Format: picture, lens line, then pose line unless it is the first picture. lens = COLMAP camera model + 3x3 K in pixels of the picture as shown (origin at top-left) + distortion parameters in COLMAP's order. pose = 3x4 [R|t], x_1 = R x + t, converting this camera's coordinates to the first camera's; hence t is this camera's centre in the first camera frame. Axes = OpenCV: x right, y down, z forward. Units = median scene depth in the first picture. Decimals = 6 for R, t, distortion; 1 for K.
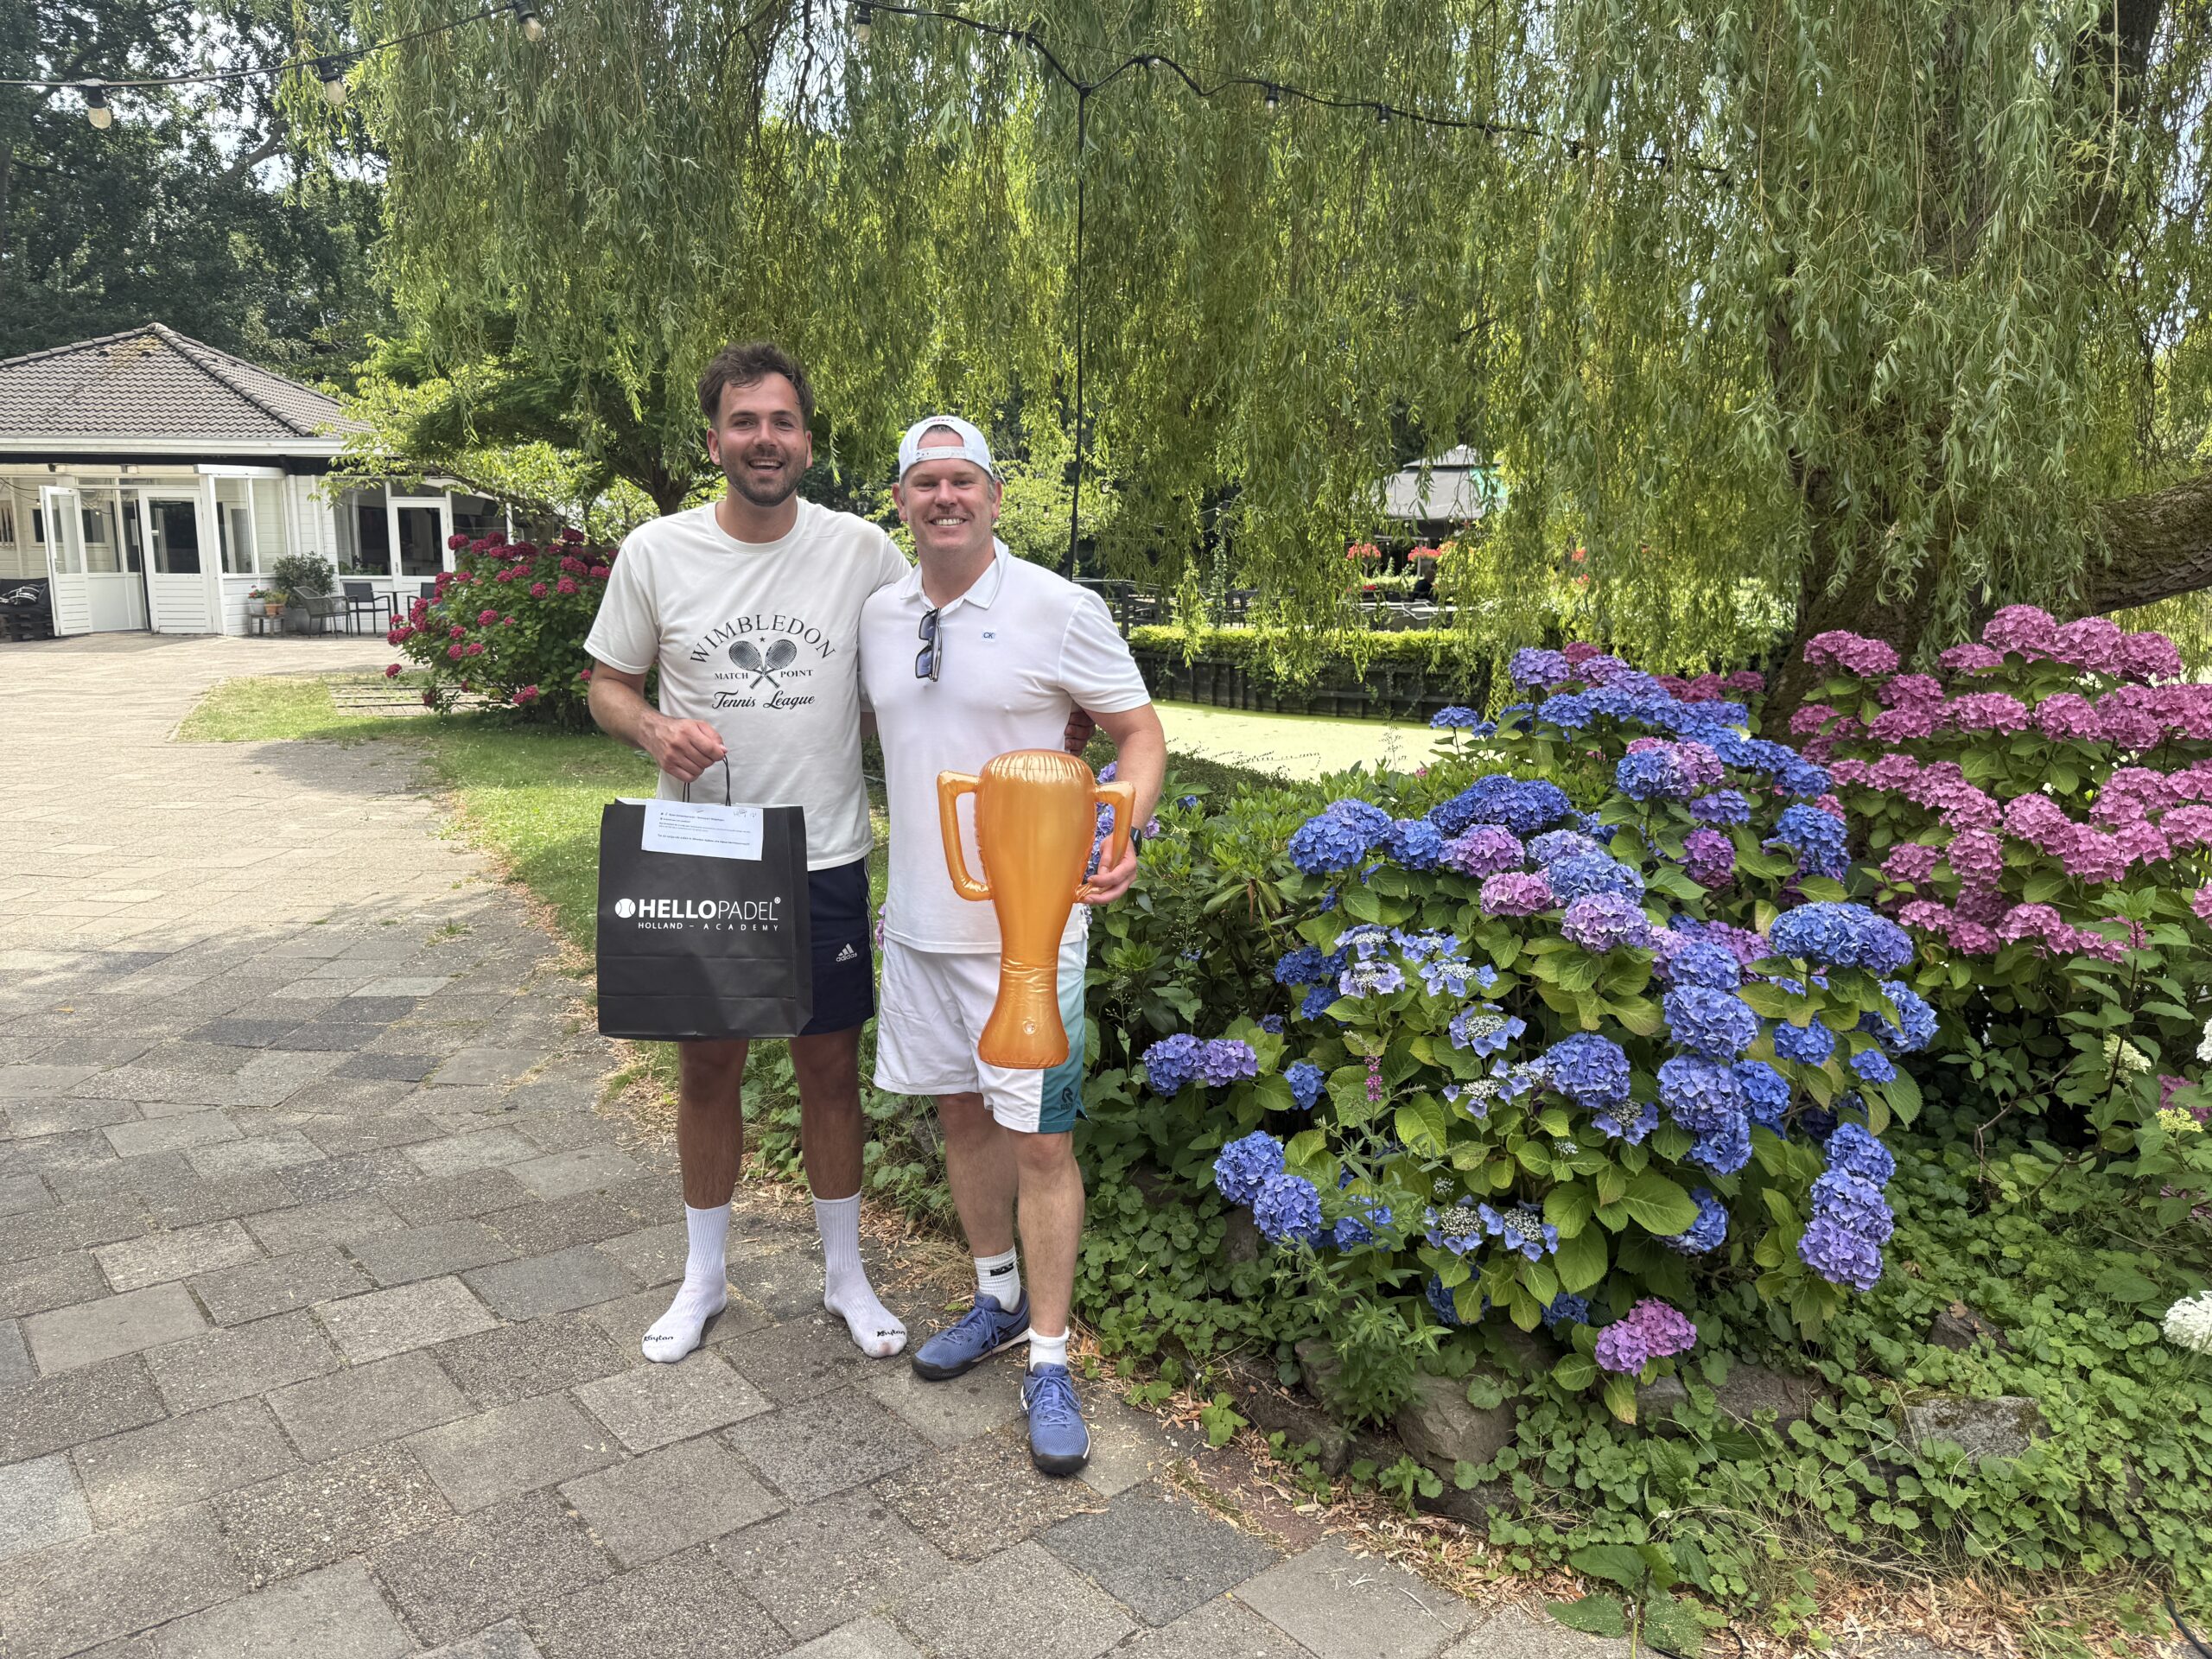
lens RADIAL K [[1579.1, 0, 1116.2], [0, 1579.1, 856.5], [0, 0, 1]] dist [0.006715, -0.018603]
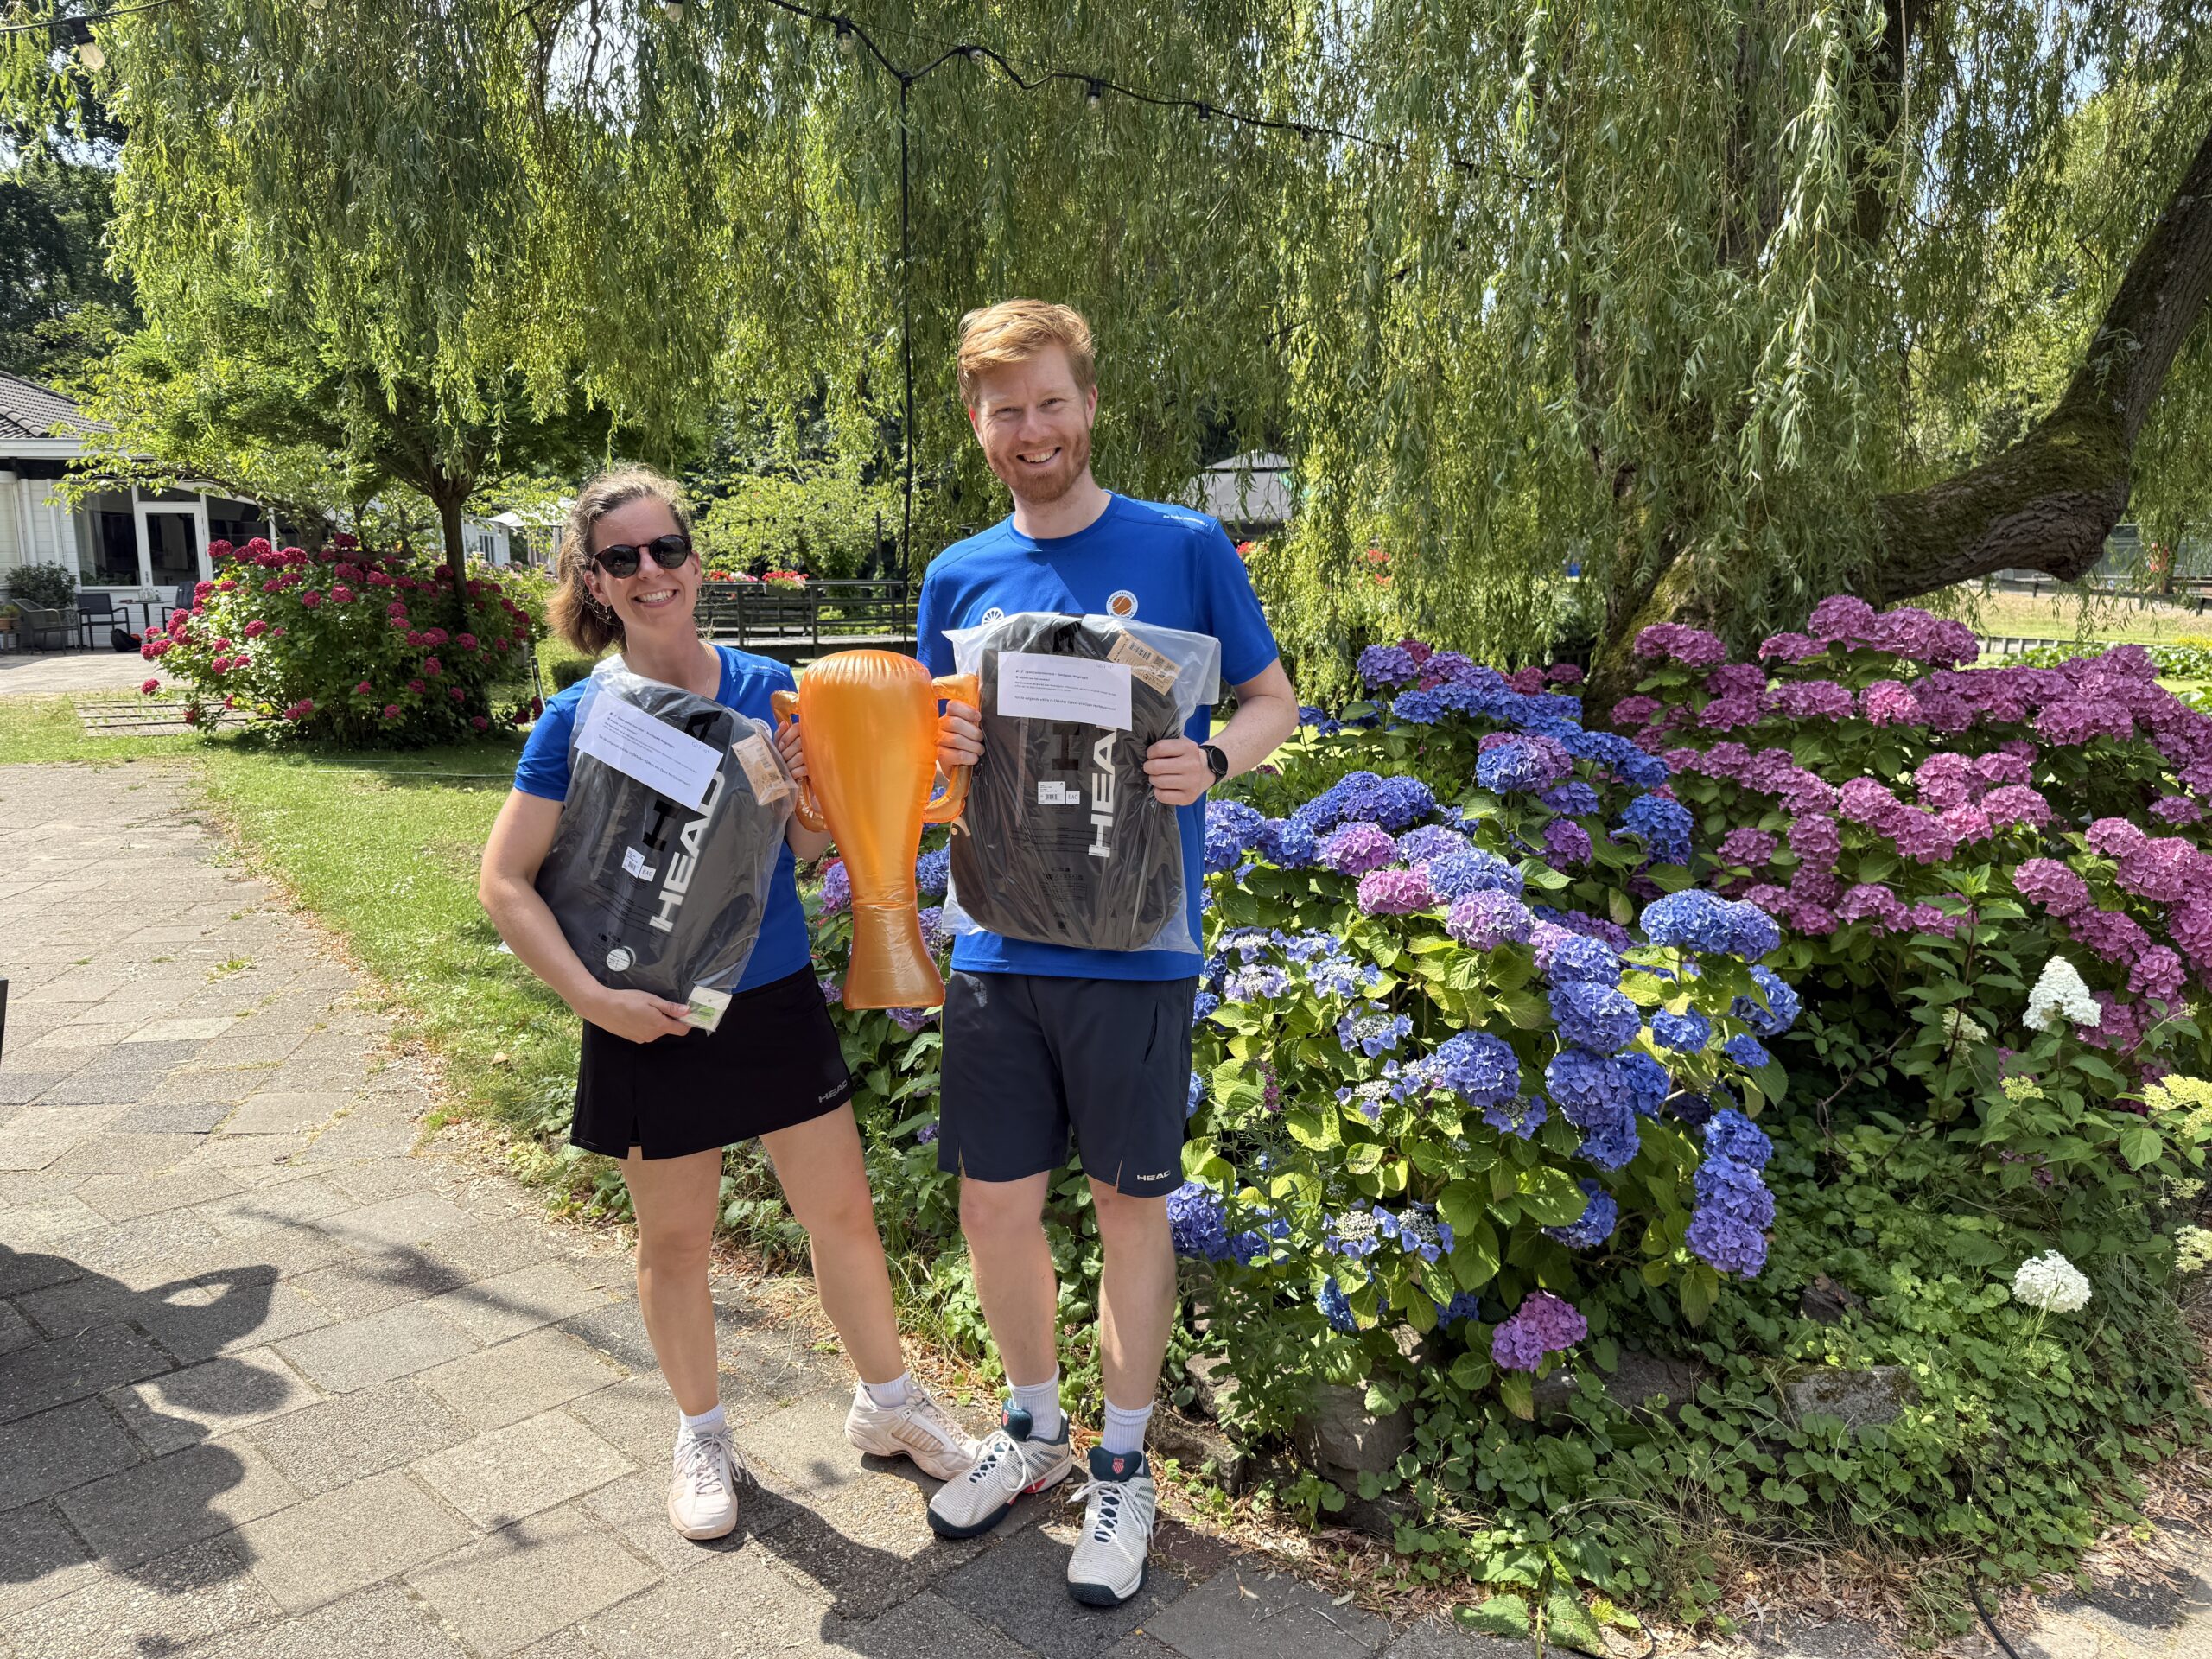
lens RADIAL K [[1579.1, 0, 1115.4], [0, 1579.1, 844.8], [0, 0, 1]] dist [0.006715, -0.018603]
pose [[0.992141, -0.030378, 0.121380, -0.036618], [0.031353, 0.999490, -0.006136, -0.004937], [-0.121132, 0.009893, 0.992587, 0.033570]]
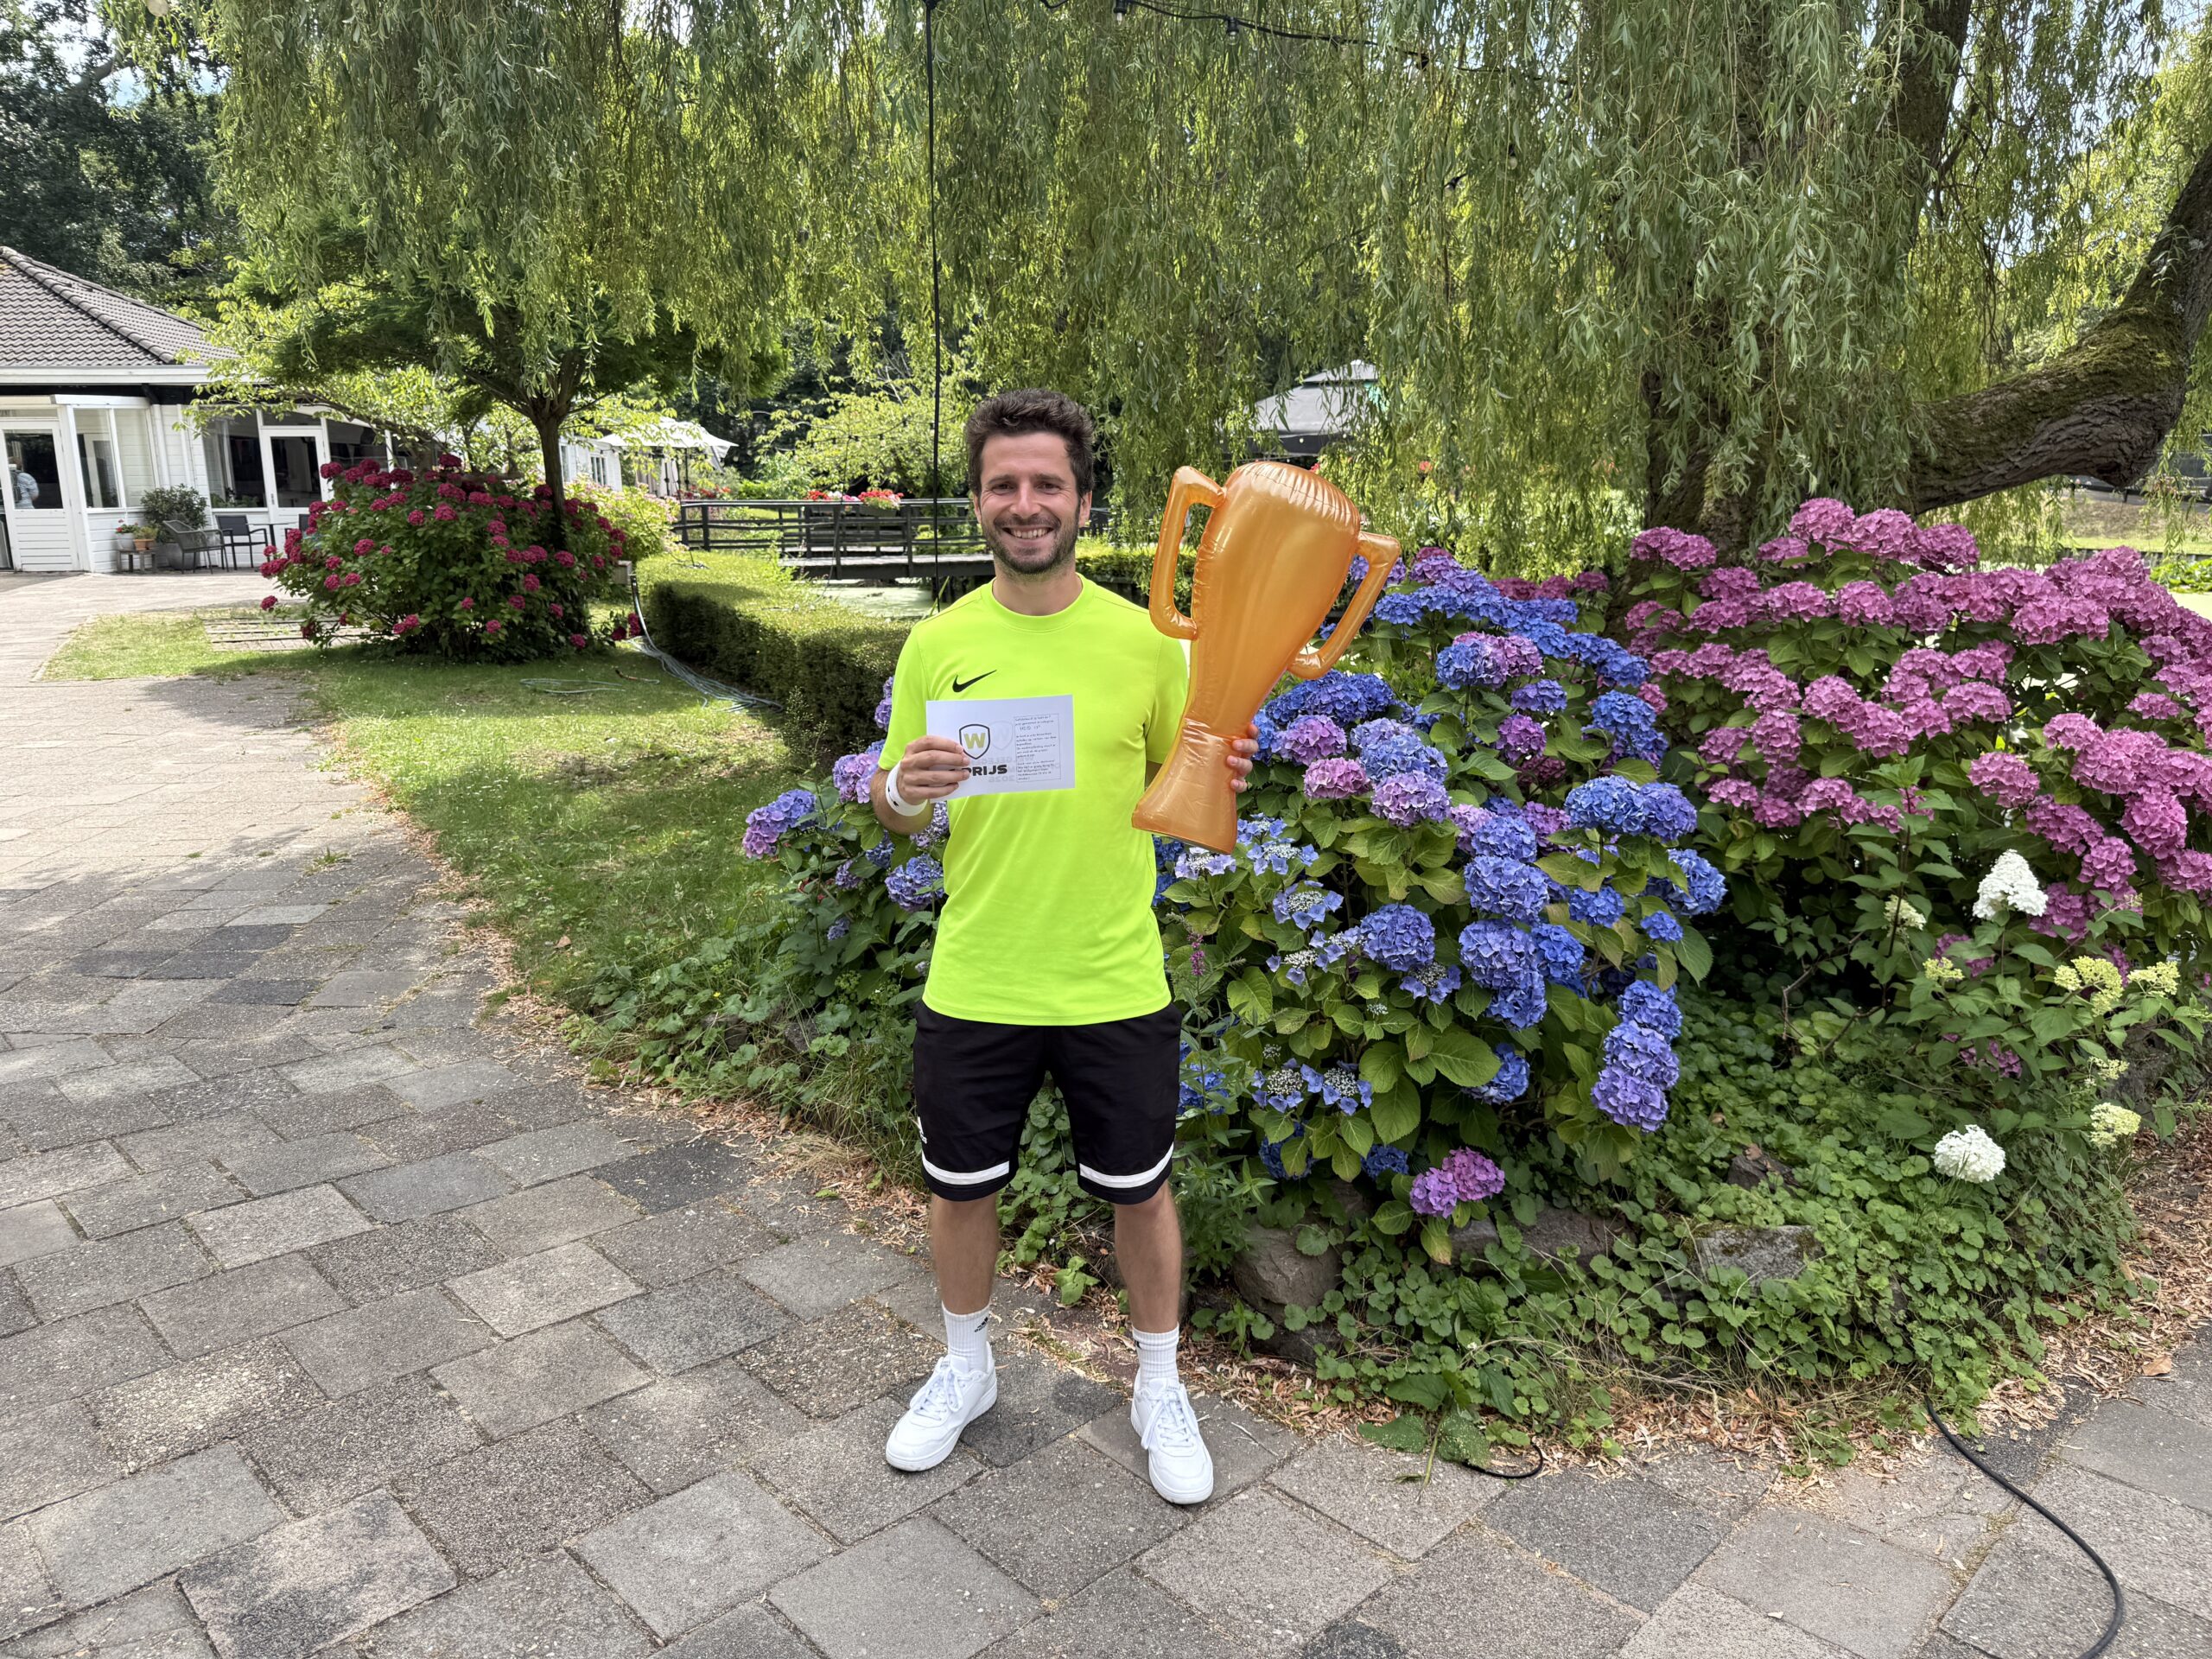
lens RADIAL K [[1579.1, 0, 1127.2], [0, 1579.1, 836.8], [0, 0, 1]] dist [0.006715, -0.018603]
pose [[0.997880, -0.028394, 0.058565, 0.046494], [0.026270, 0.998980, 0.036719, 0.019220], [-0.059547, -0.035103, 0.997608, -0.044539]]
